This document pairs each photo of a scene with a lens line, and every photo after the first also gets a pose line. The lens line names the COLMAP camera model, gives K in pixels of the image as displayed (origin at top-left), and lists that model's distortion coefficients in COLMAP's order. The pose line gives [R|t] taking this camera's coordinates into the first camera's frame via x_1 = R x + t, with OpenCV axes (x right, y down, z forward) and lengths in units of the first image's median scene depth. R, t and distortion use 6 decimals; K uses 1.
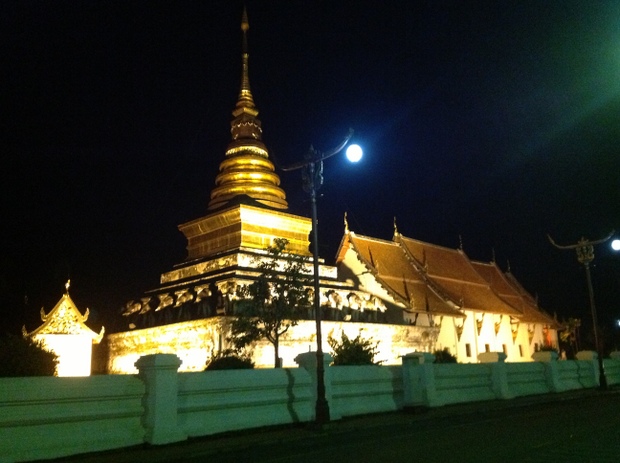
lens RADIAL K [[650.4, 0, 310.6], [0, 650.4, 204.9], [0, 0, 1]] dist [0.059793, -0.025990]
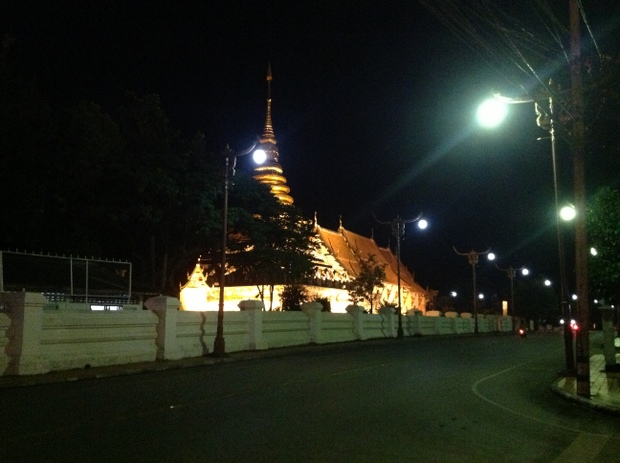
lens RADIAL K [[629.3, 0, 310.0], [0, 629.3, 231.5], [0, 0, 1]] dist [-0.012000, 0.005735]
pose [[0.961289, 0.088159, 0.261057, -0.349899], [-0.117572, 0.988092, 0.099257, -0.090370], [-0.249198, -0.126108, 0.960207, -0.390063]]
